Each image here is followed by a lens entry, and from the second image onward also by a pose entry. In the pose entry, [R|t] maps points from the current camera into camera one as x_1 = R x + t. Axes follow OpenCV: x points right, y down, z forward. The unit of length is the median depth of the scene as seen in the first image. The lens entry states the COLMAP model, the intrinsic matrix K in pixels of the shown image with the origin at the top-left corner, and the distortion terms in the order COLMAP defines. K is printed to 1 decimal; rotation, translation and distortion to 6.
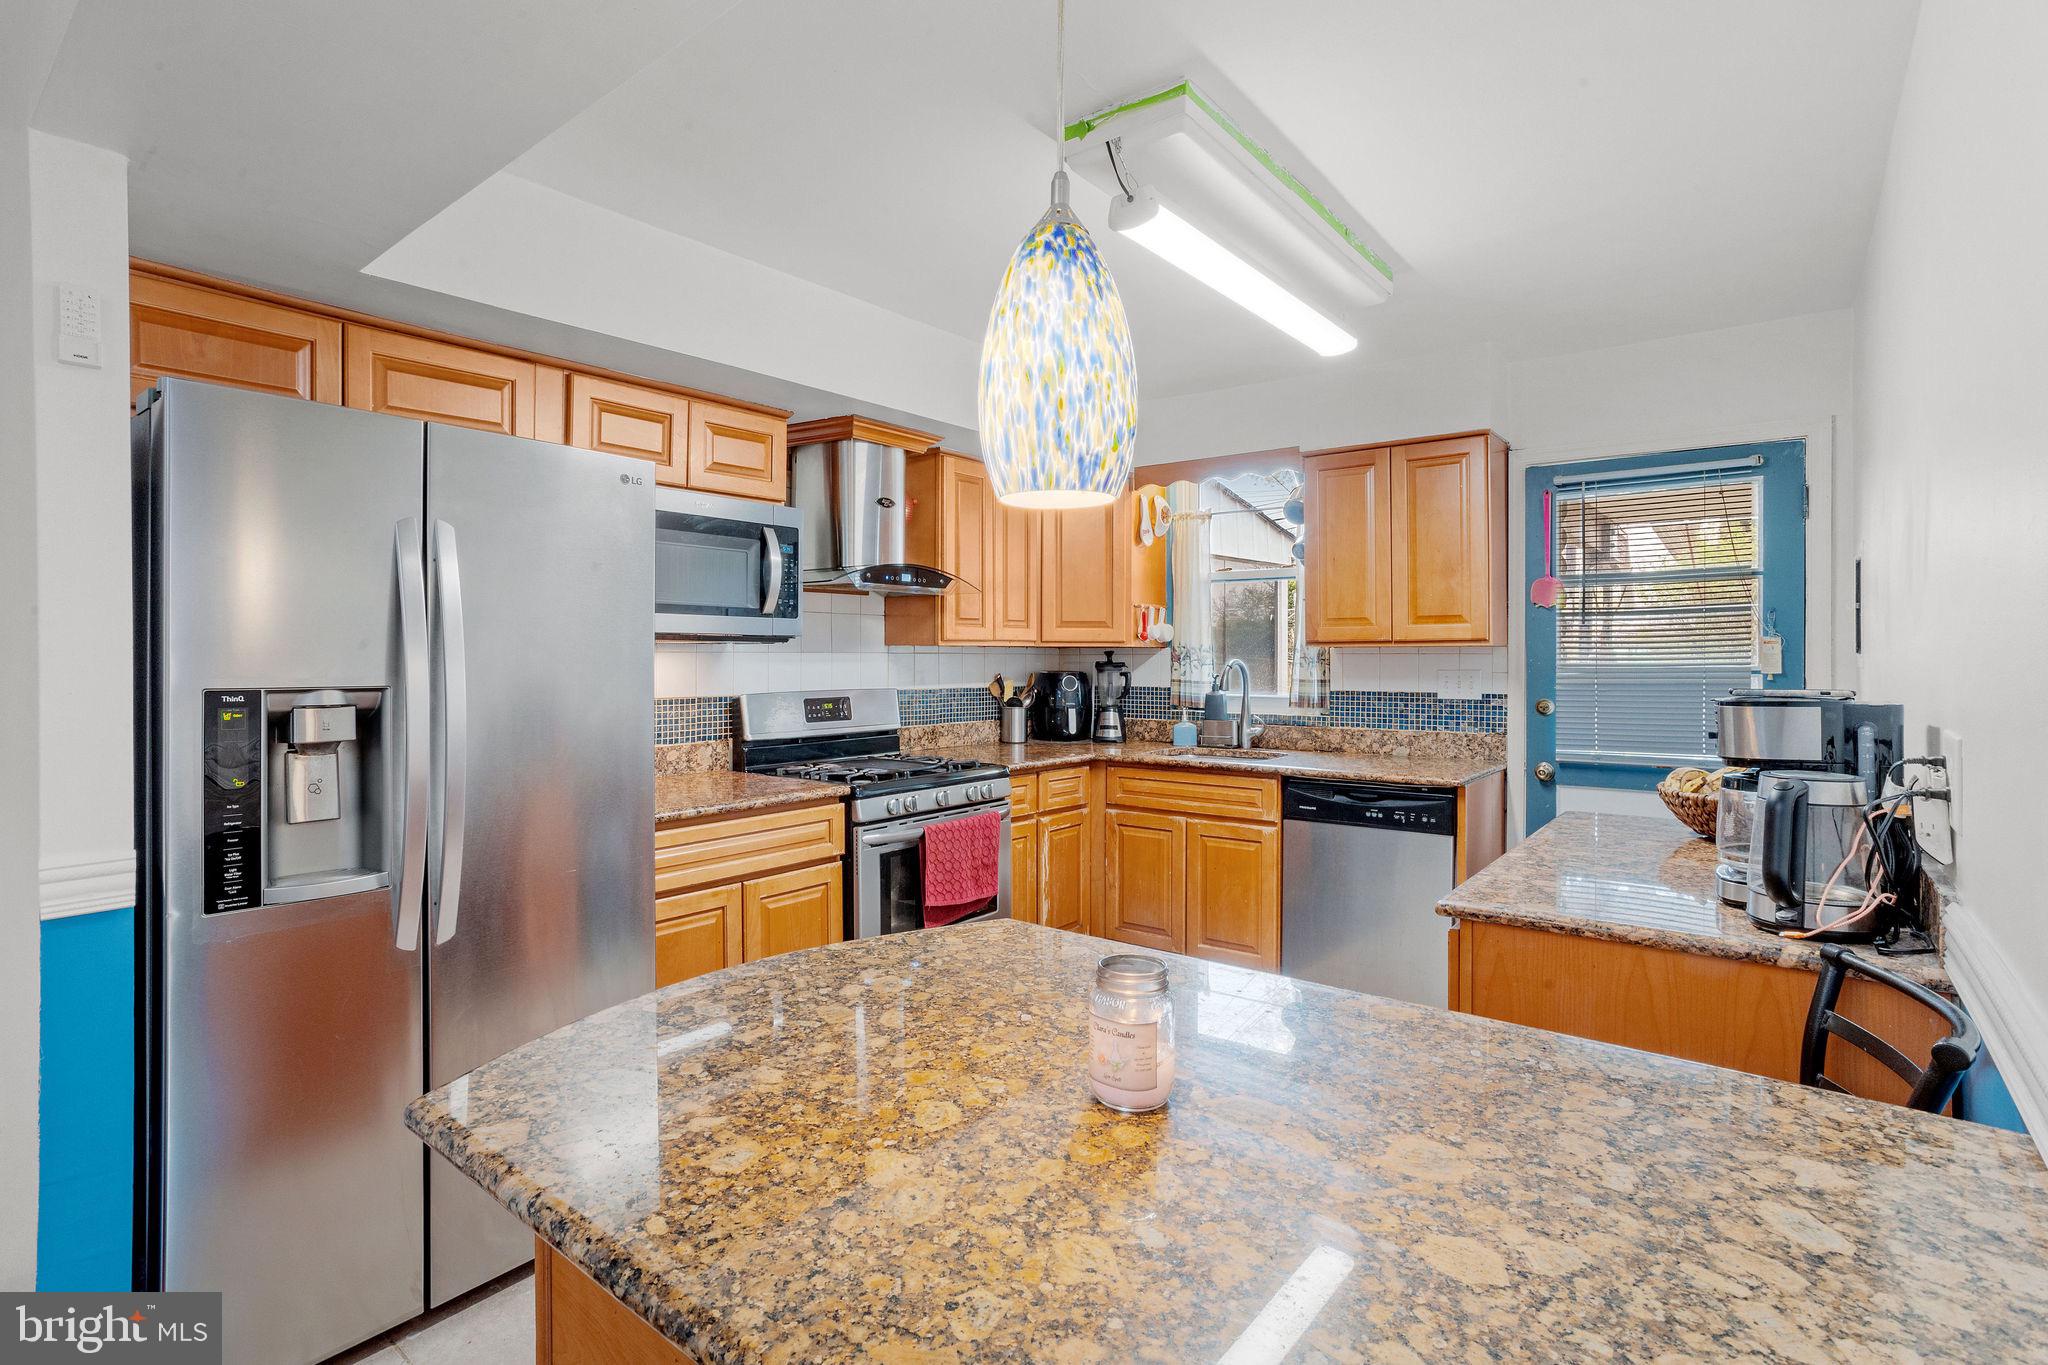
lens RADIAL K [[983.1, 0, 1002.3], [0, 983.1, 654.9], [0, 0, 1]] dist [-0.023992, 0.001096]
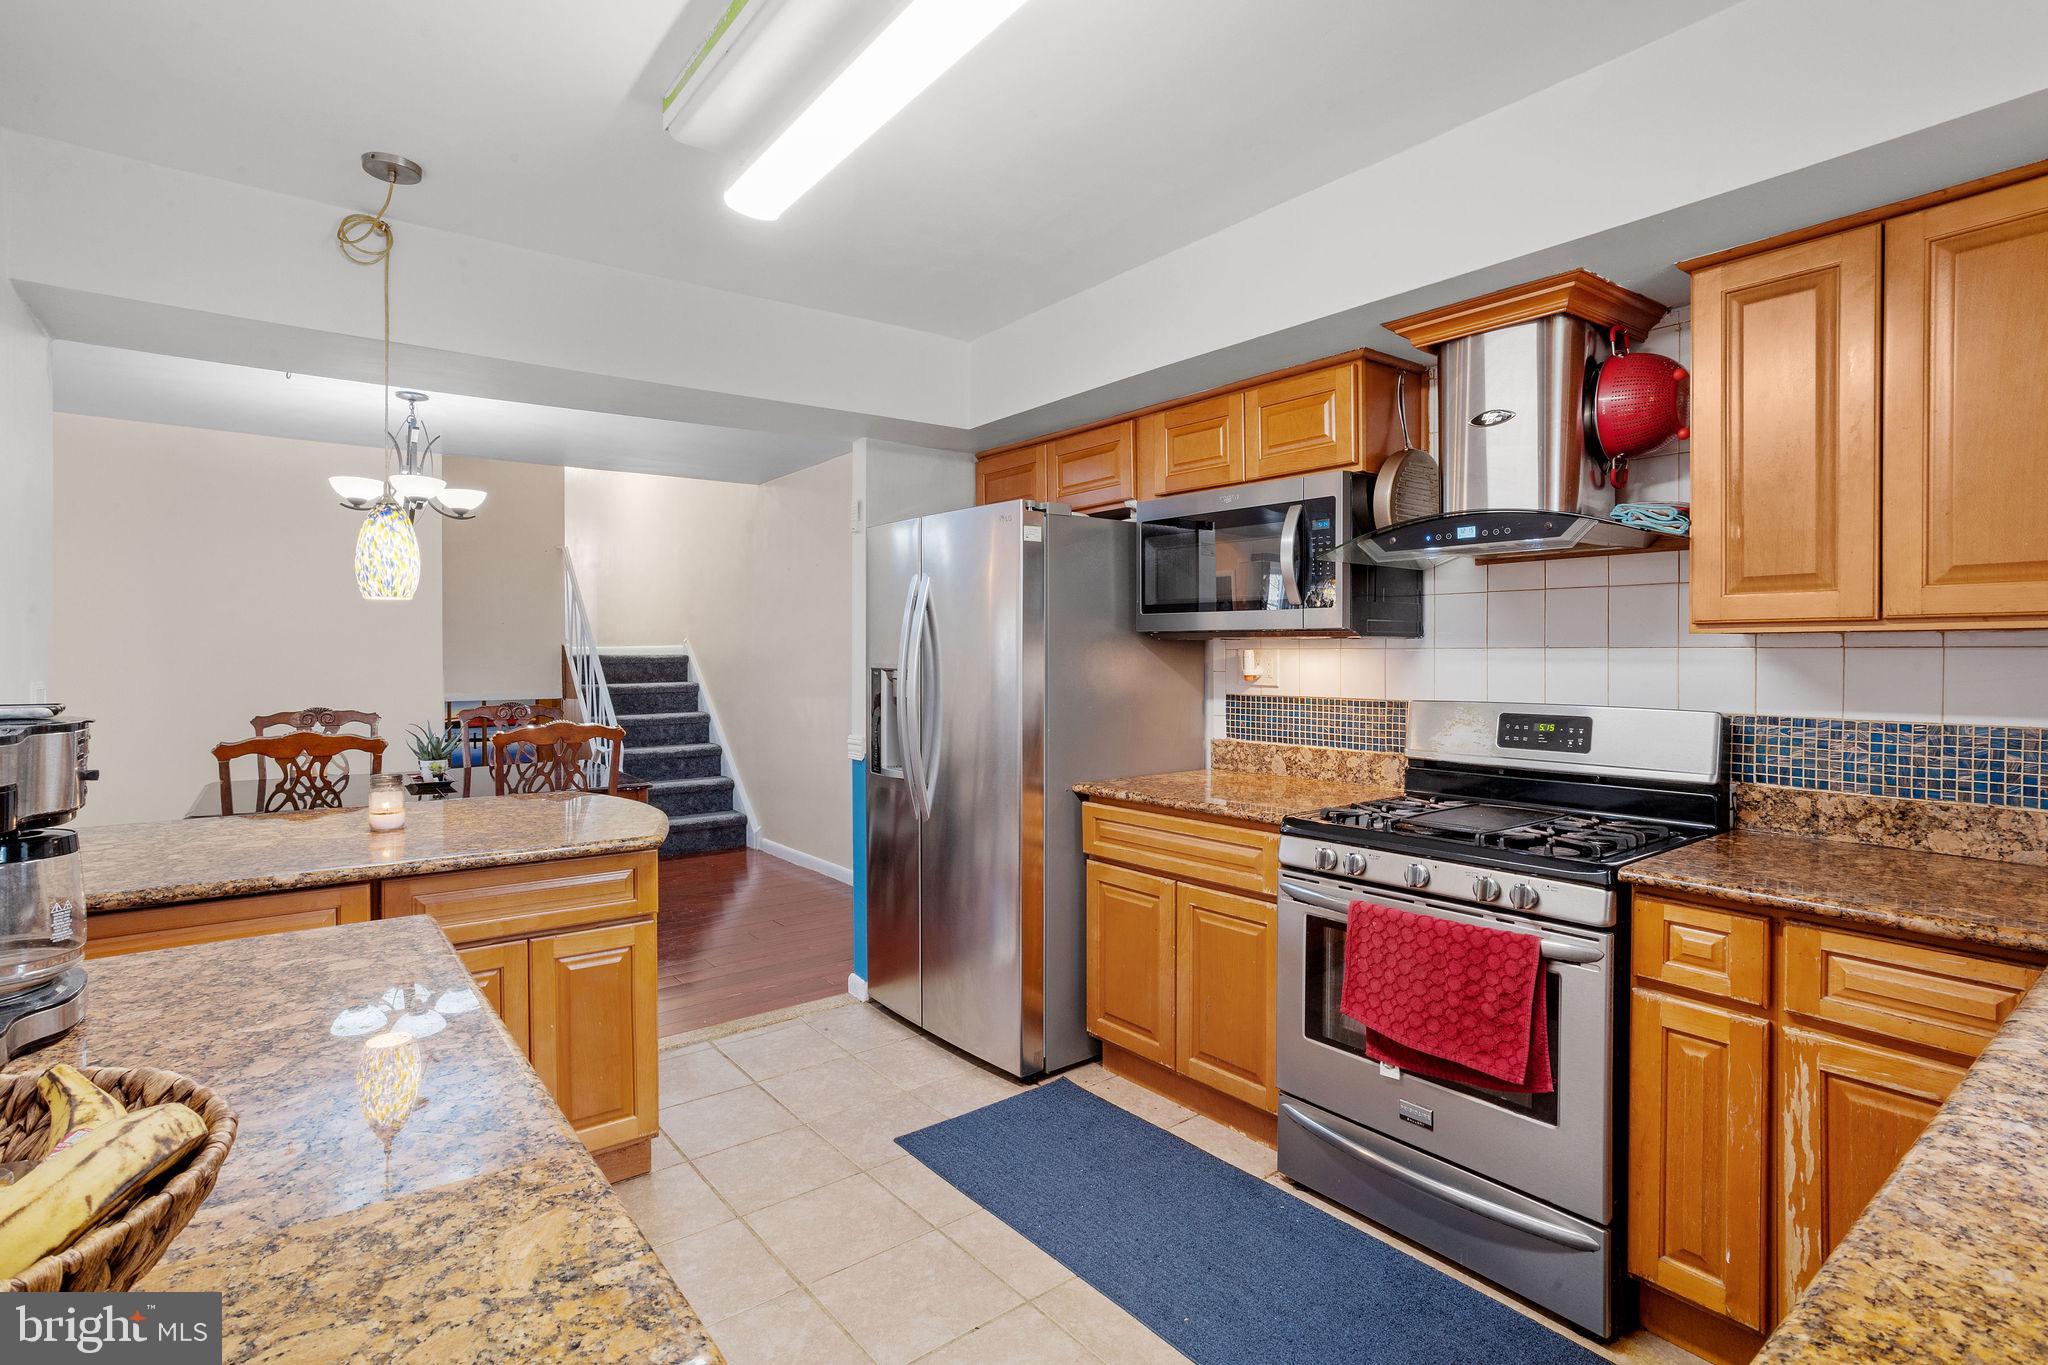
lens RADIAL K [[983.1, 0, 1002.3], [0, 983.1, 654.9], [0, 0, 1]] dist [-0.023992, 0.001096]
pose [[-0.232765, 0.001126, -0.972532, 0.588244], [-0.000443, 0.999999, 0.001264, 0.001622], [0.972533, 0.000725, -0.232764, 0.834516]]
